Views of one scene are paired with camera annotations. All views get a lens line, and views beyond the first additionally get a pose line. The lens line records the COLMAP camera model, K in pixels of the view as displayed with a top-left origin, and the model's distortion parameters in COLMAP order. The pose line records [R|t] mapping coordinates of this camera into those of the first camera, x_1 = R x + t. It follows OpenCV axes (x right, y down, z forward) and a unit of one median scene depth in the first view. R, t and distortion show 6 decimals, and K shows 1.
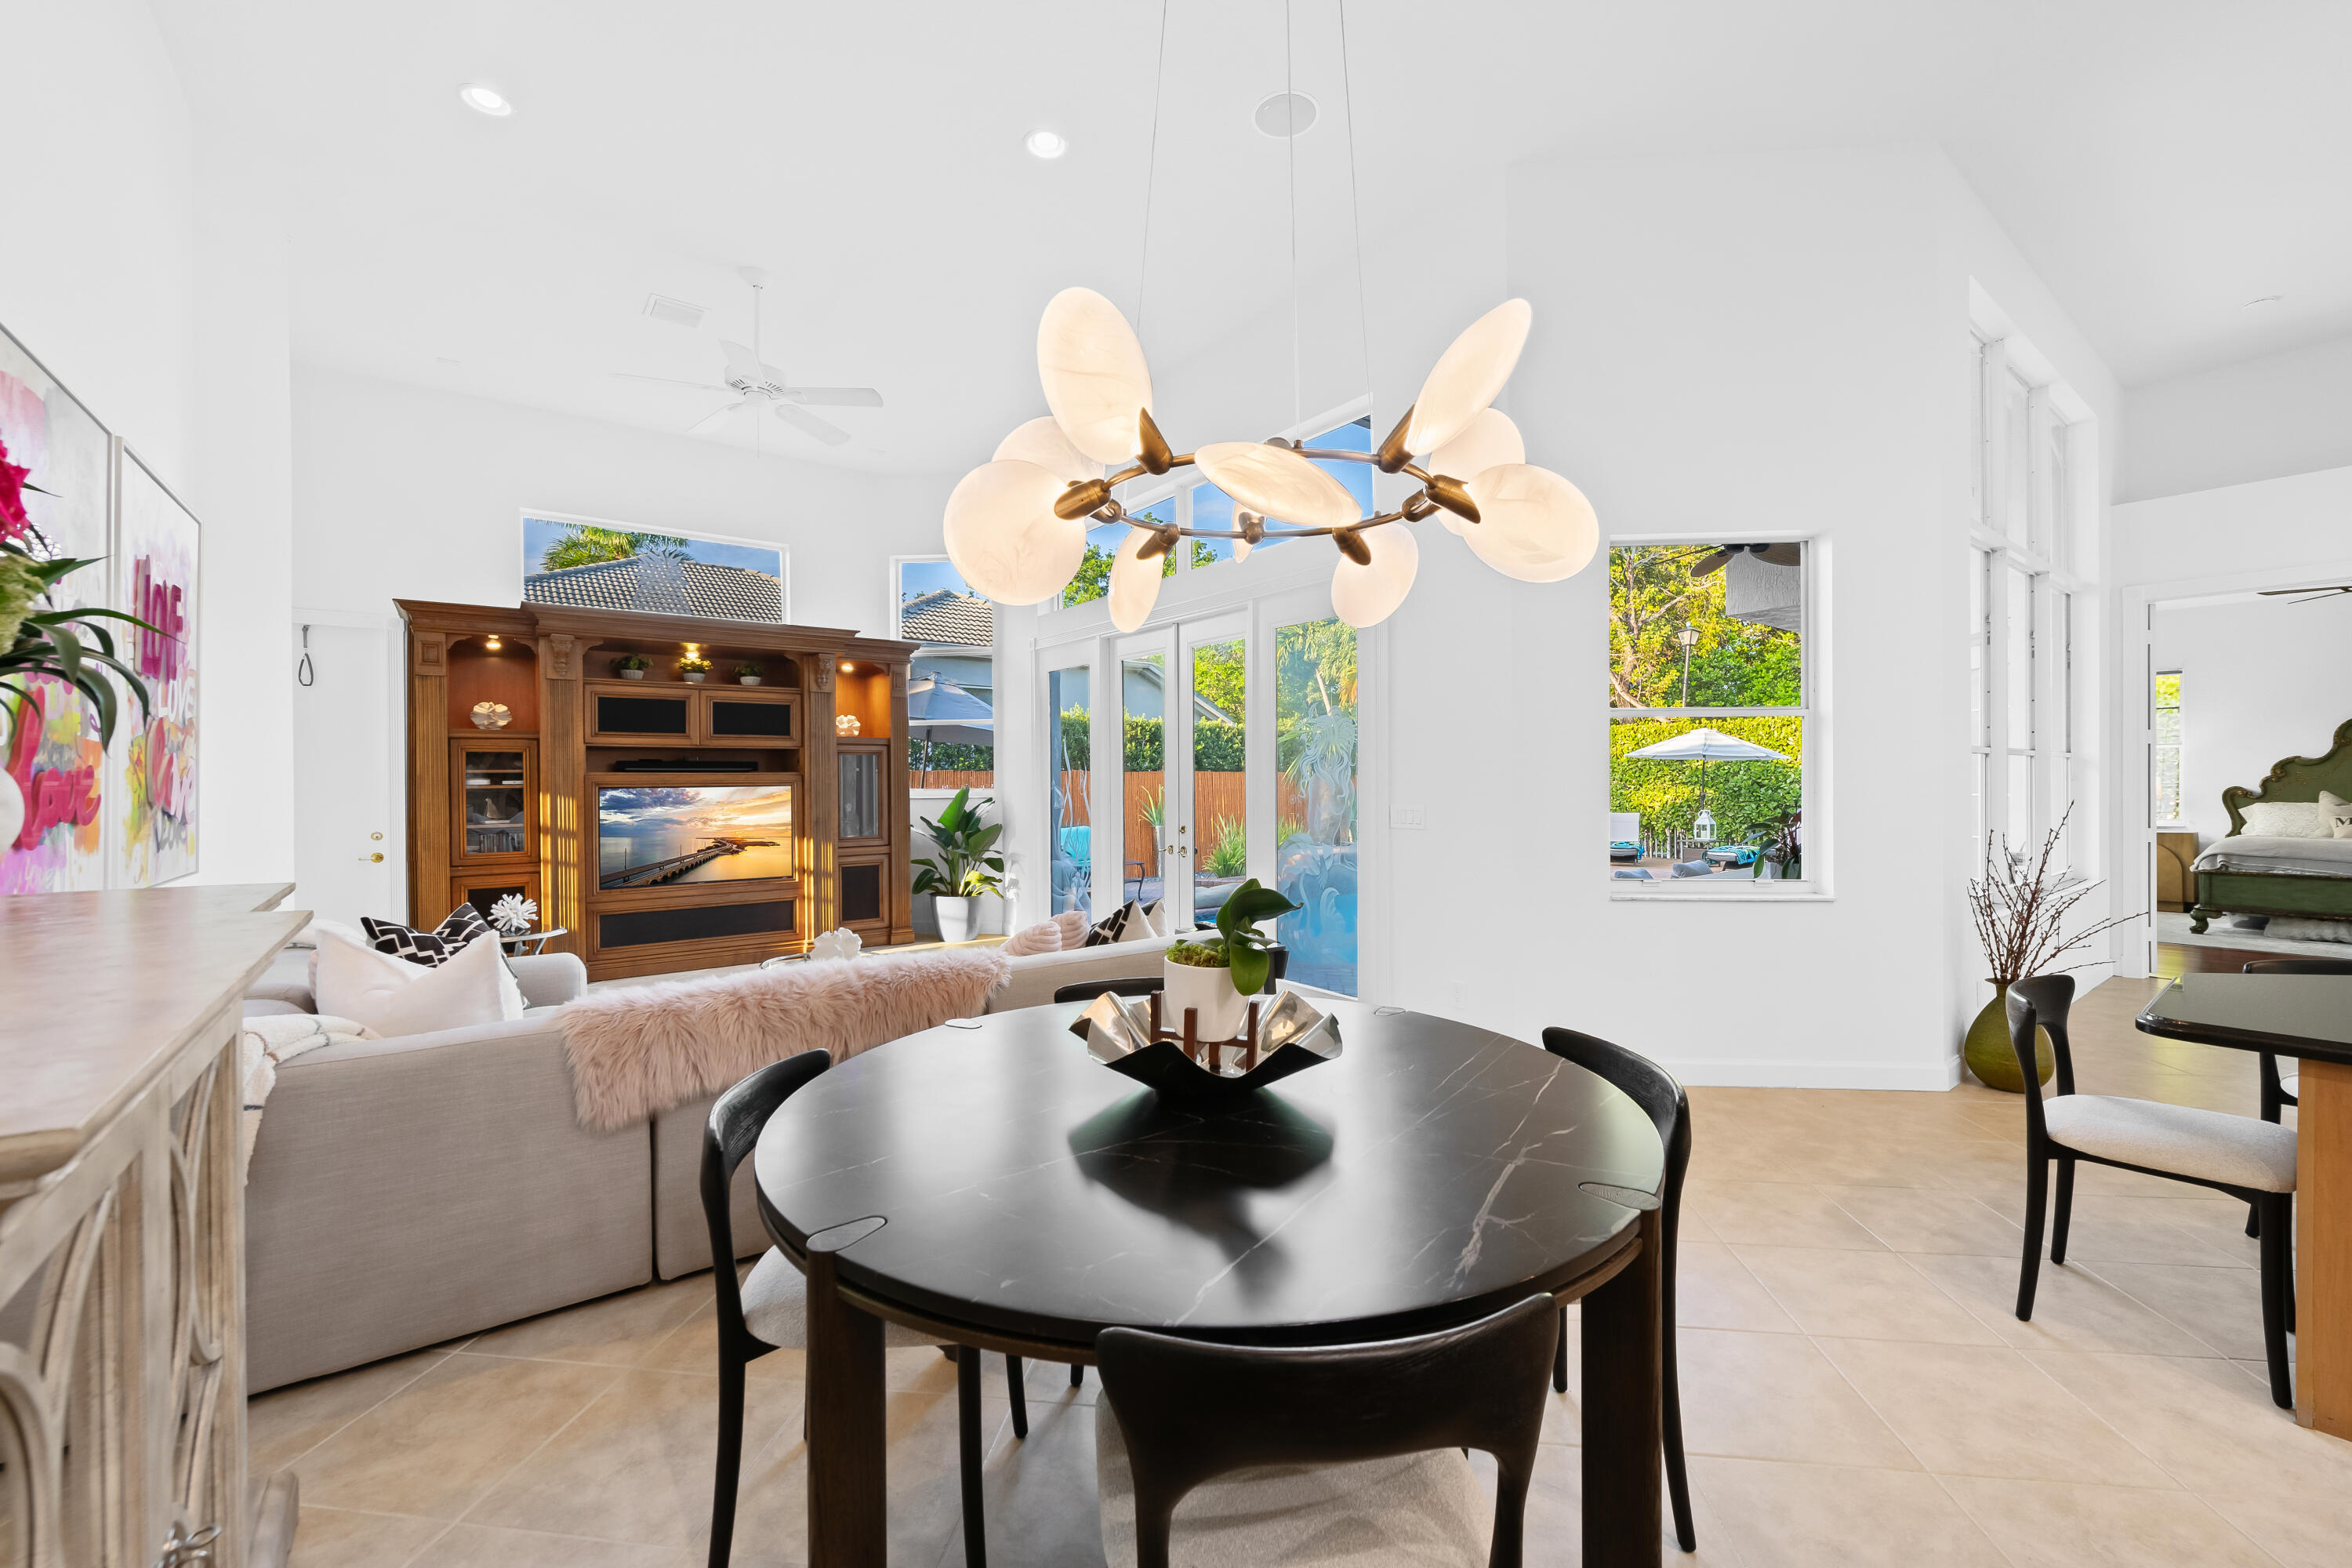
lens RADIAL K [[938.4, 0, 1179.8], [0, 938.4, 785.8], [0, 0, 1]] dist [-0.001676, -0.002062]
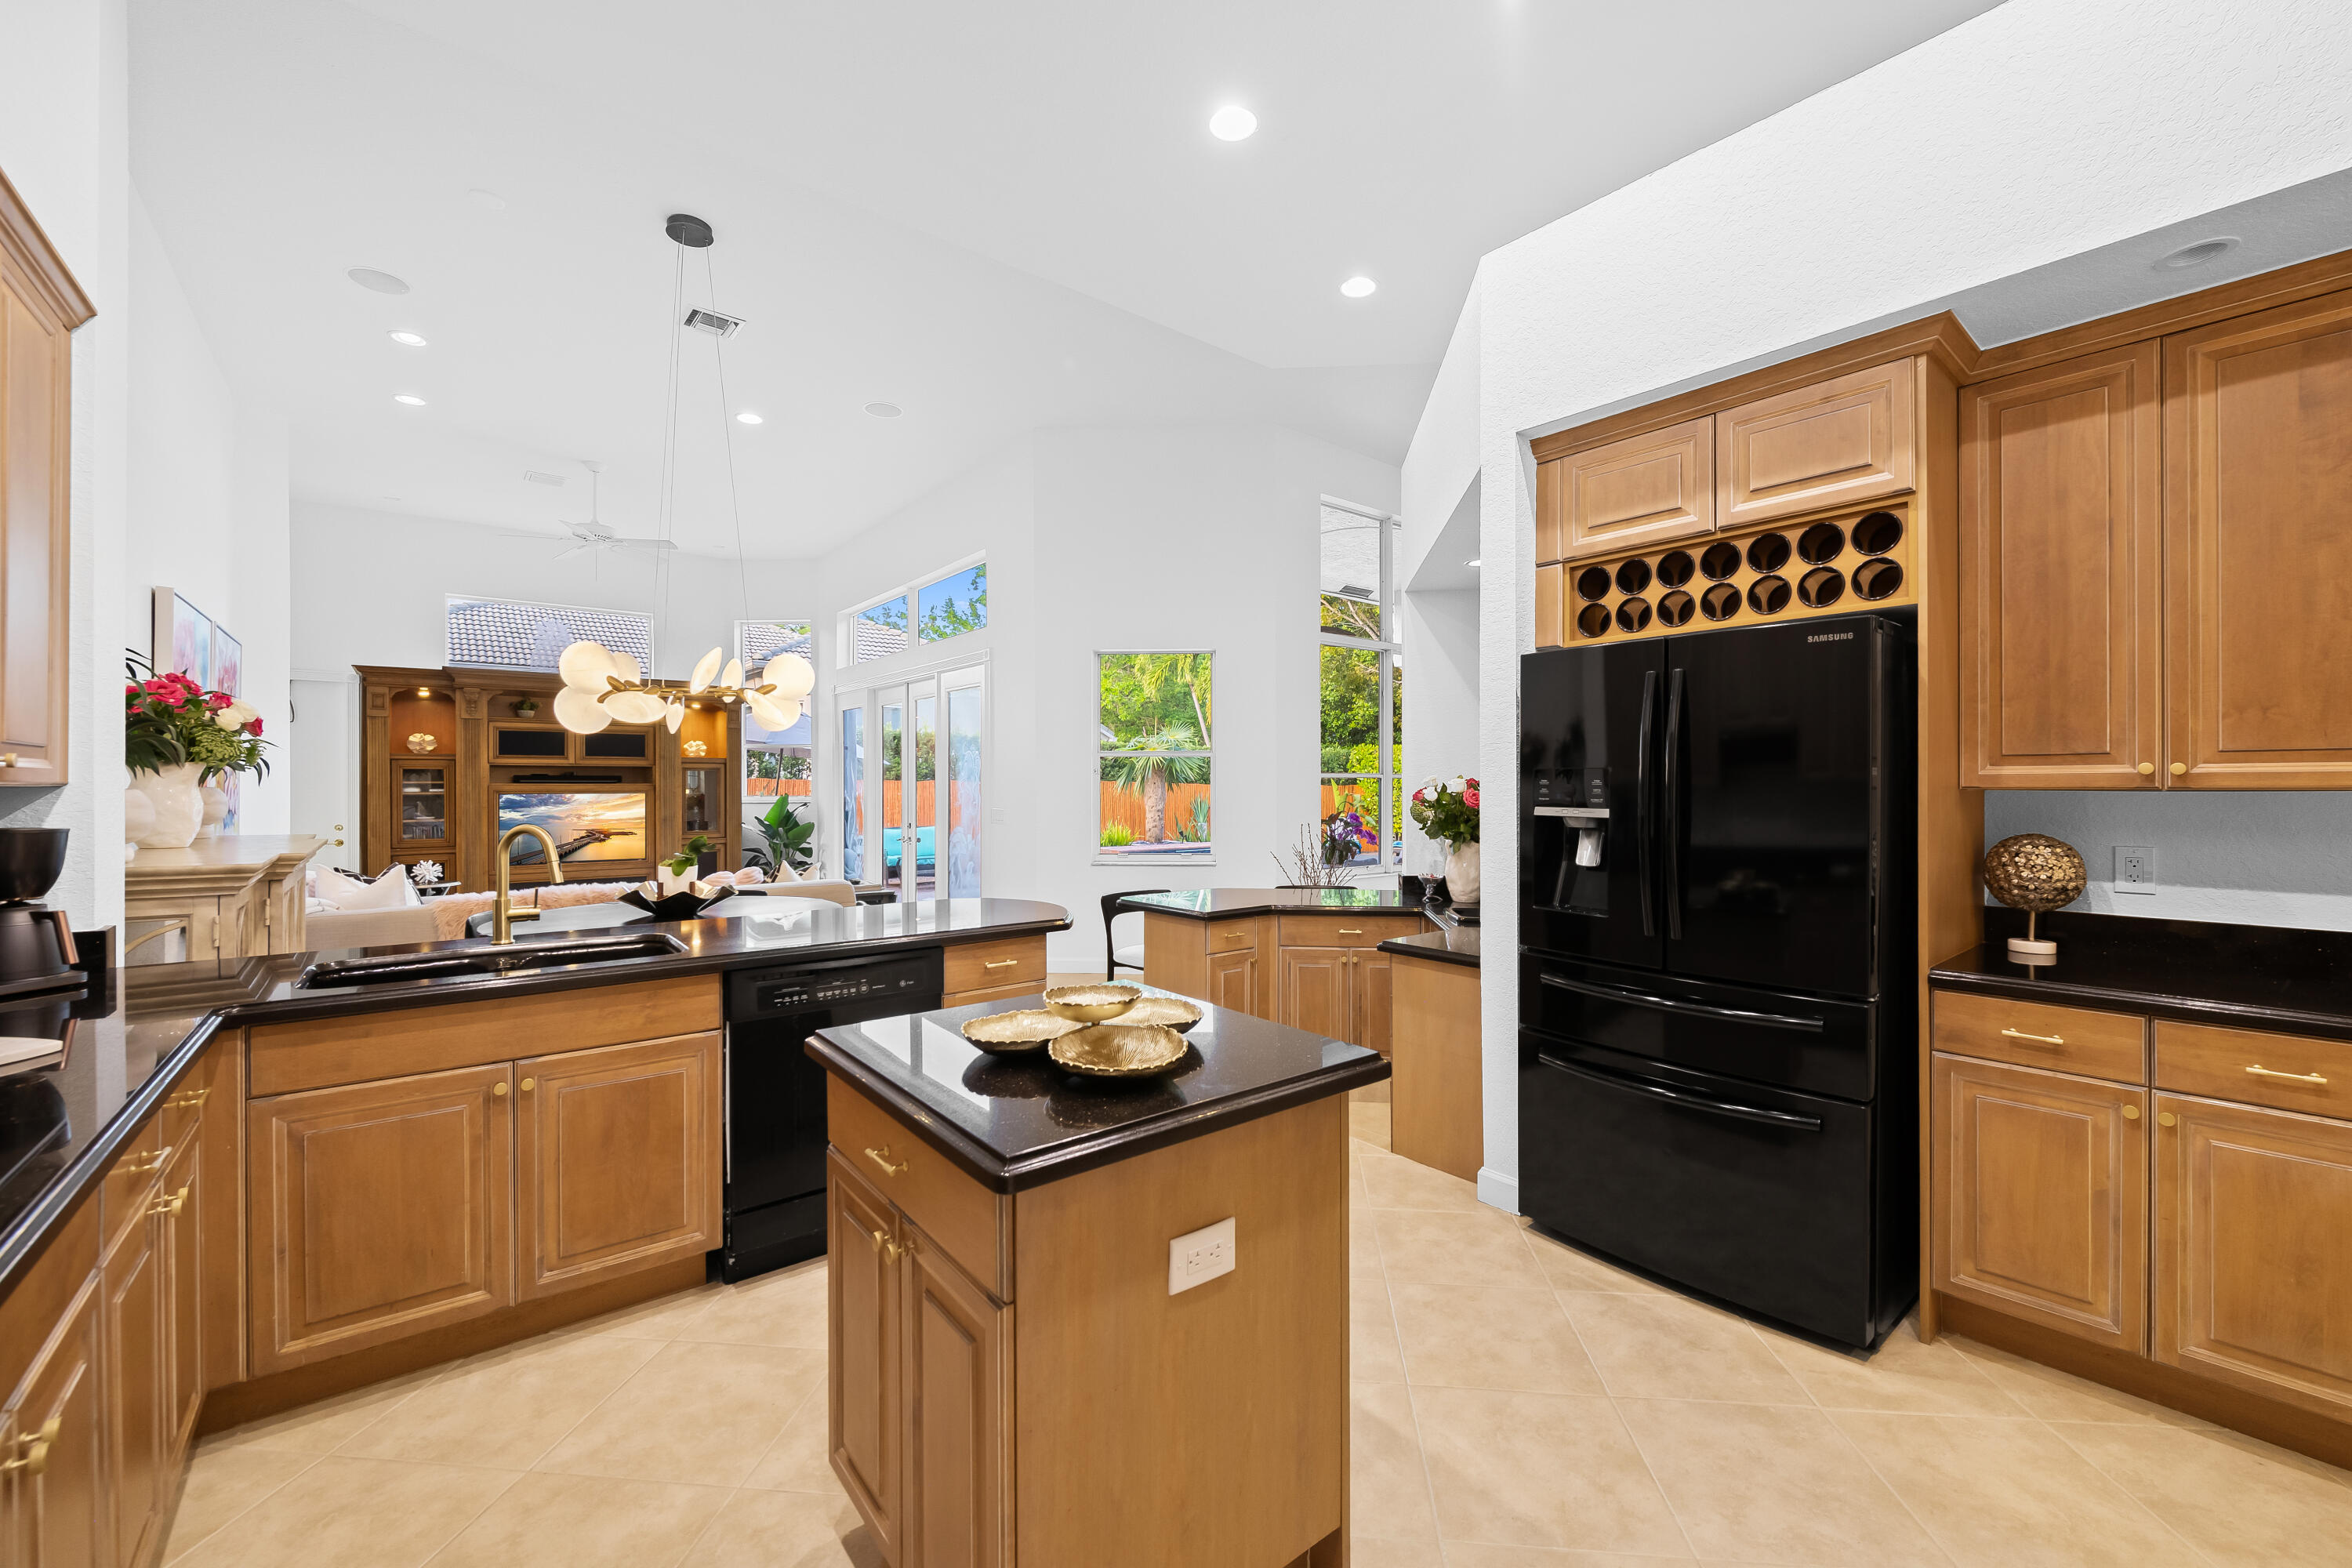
lens RADIAL K [[938.4, 0, 1187.7], [0, 938.4, 790.3], [0, 0, 1]] dist [-0.001676, -0.002062]
pose [[0.999440, 0.004244, 0.033186, 0.372602], [-0.004196, 0.999990, -0.001521, -0.005981], [-0.033192, 0.001381, 0.999448, -0.450076]]
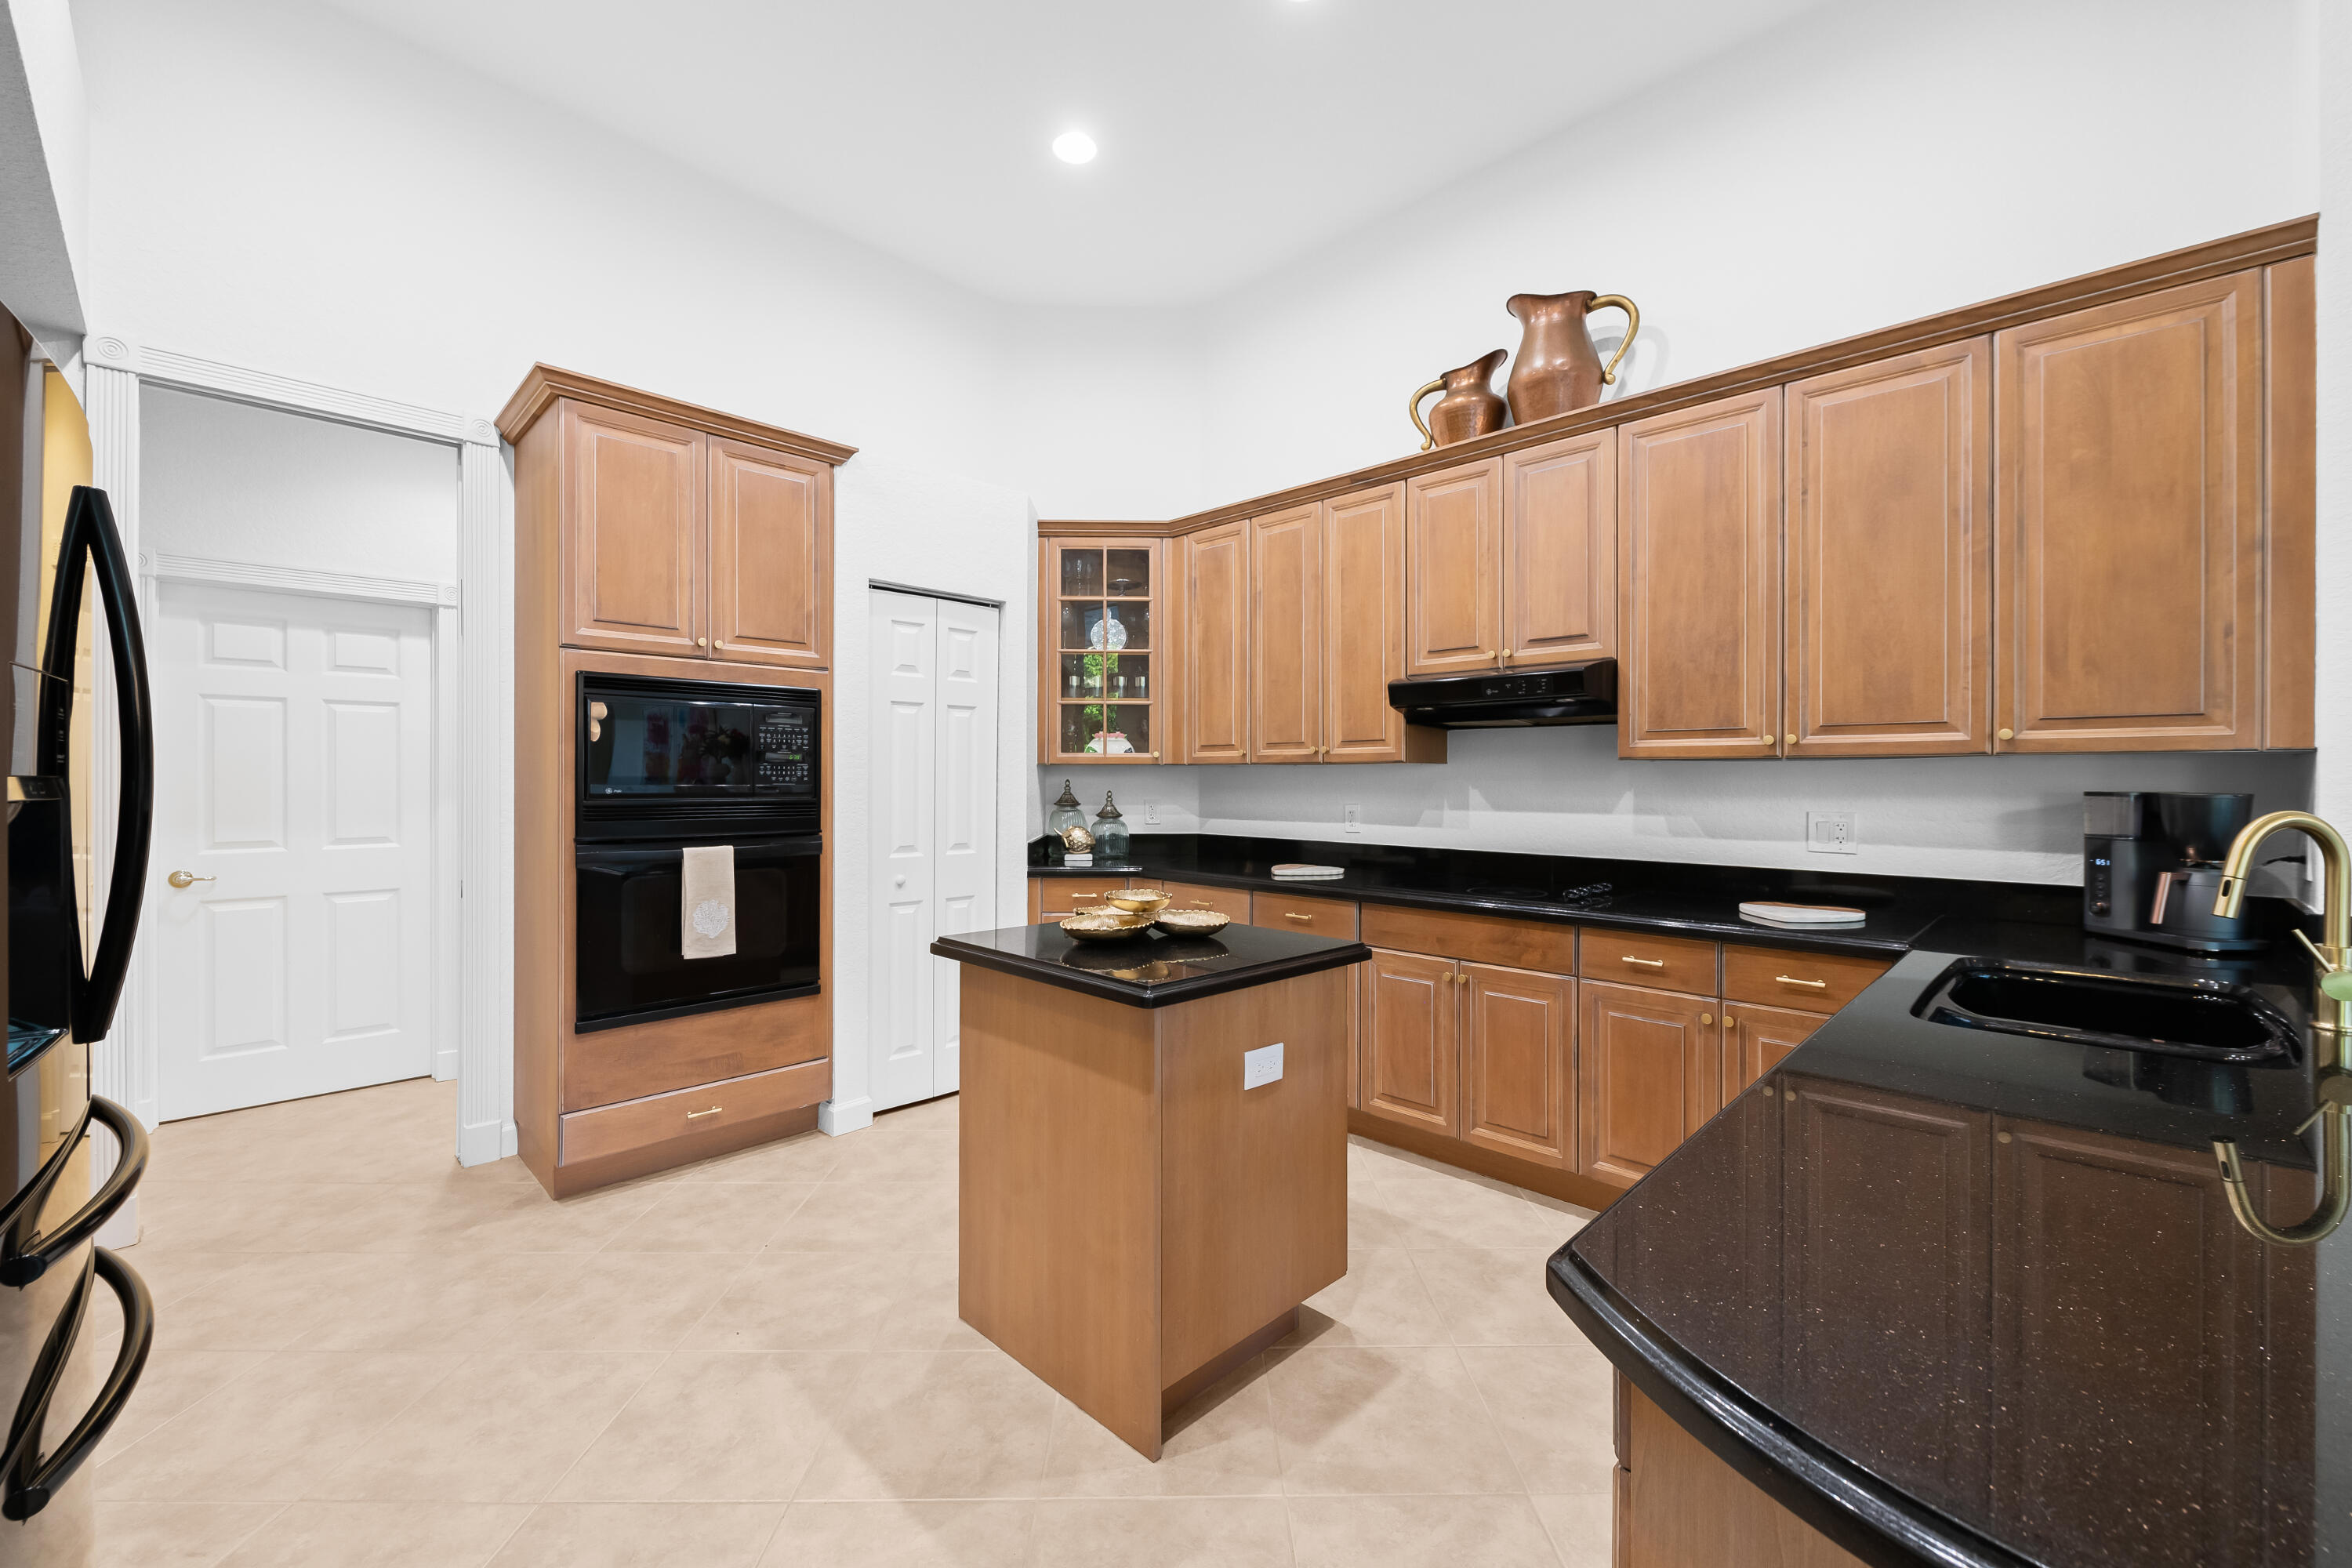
lens RADIAL K [[938.4, 0, 1185.9], [0, 938.4, 779.4], [0, 0, 1]] dist [-0.001676, -0.002062]
pose [[-0.989420, 0.000785, -0.145074, 0.391453], [-0.000166, 0.999979, 0.006542, 0.000679], [0.145076, 0.006497, -0.989399, 0.166745]]
